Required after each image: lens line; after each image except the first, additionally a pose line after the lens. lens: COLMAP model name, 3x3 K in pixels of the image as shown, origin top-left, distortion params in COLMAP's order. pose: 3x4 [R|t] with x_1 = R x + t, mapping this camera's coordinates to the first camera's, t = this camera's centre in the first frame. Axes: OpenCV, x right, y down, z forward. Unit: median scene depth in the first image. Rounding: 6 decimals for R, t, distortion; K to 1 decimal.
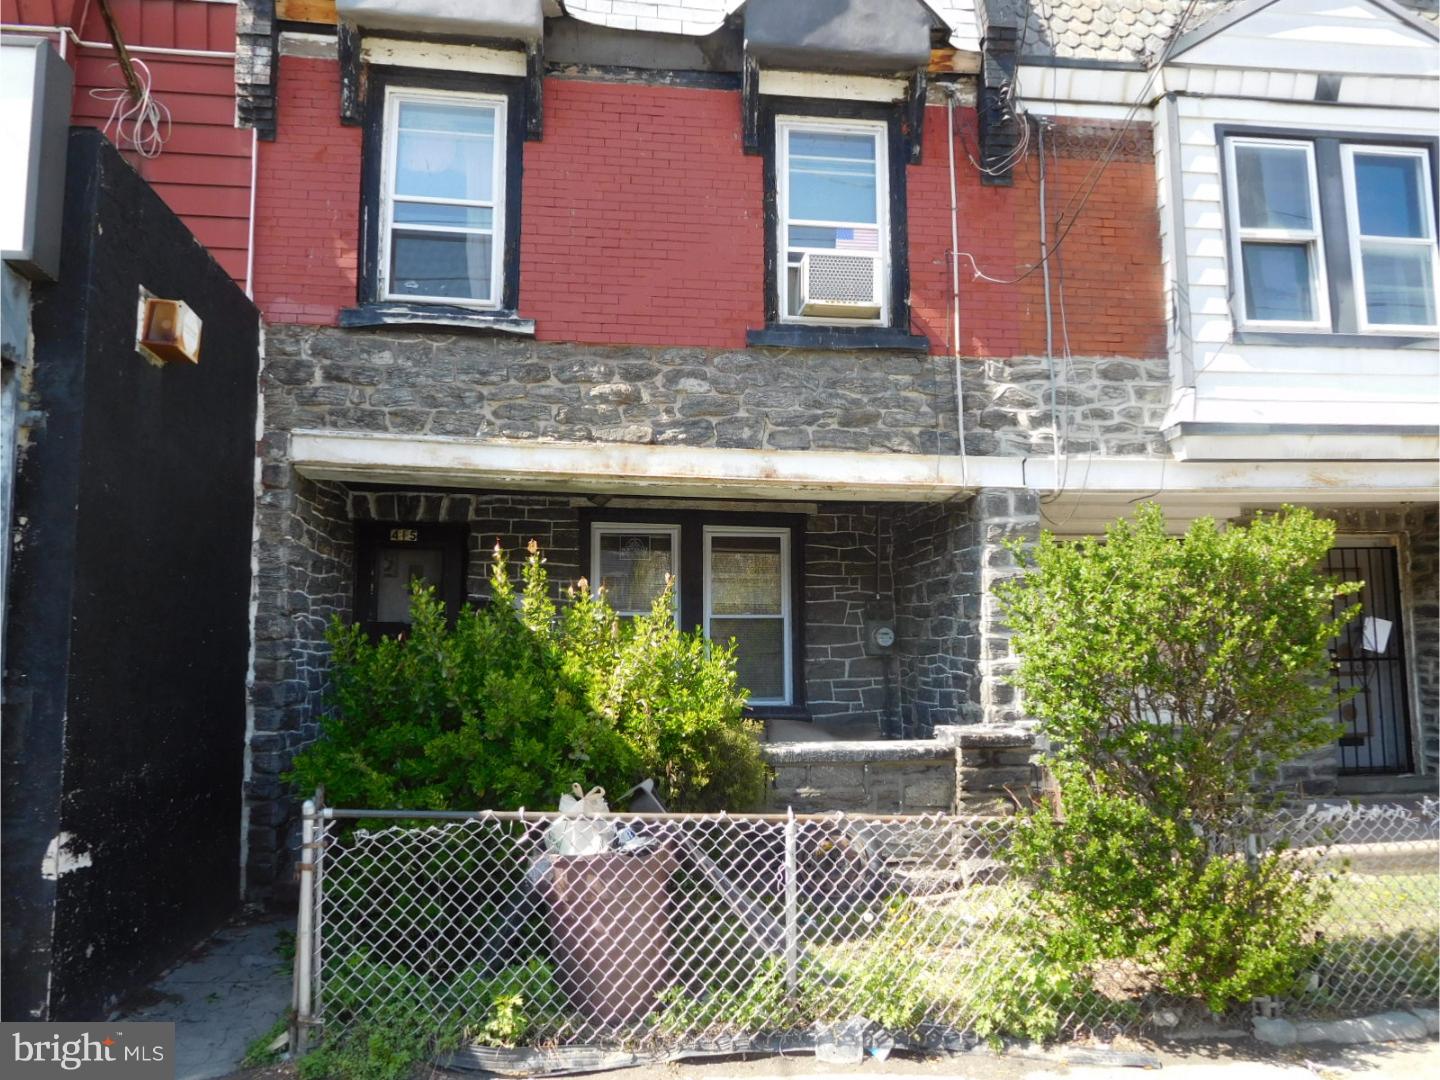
lens RADIAL K [[1064.5, 0, 717.8], [0, 1064.5, 535.0], [0, 0, 1]] dist [-0.006059, -0.005317]
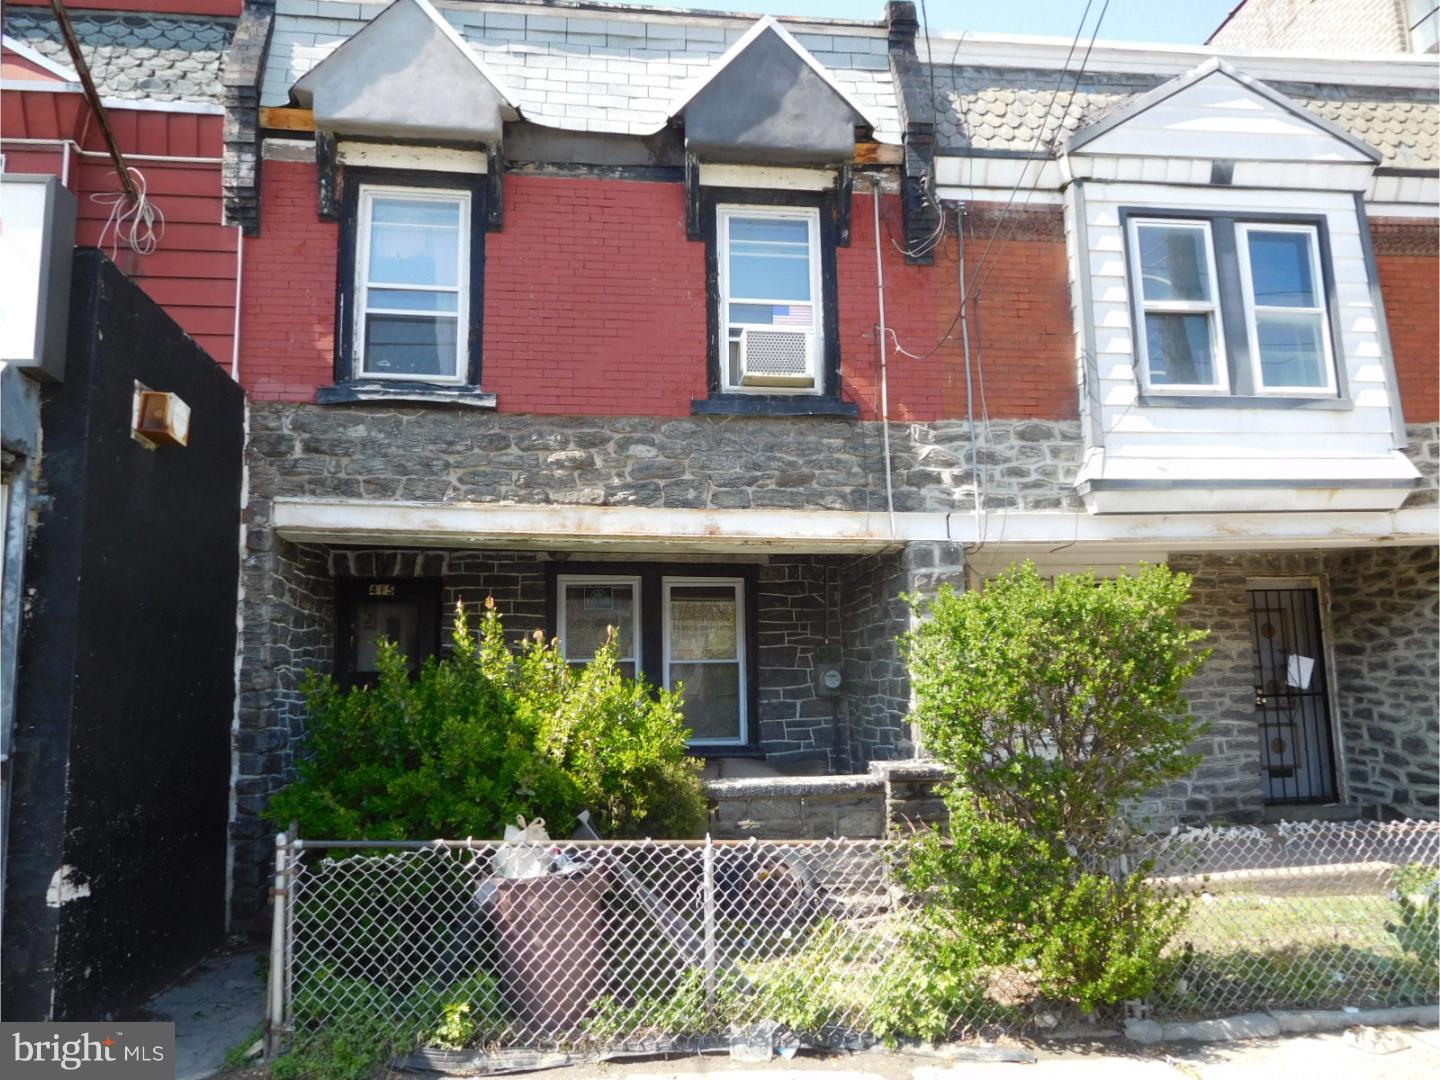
lens RADIAL K [[1064.6, 0, 717.7], [0, 1064.6, 541.1], [0, 0, 1]] dist [-0.000737, -0.003537]
pose [[0.999928, -0.011860, 0.001748, 0.062992], [0.011909, 0.999423, -0.031821, -0.015406], [-0.001370, 0.031840, 0.999492, -0.112012]]
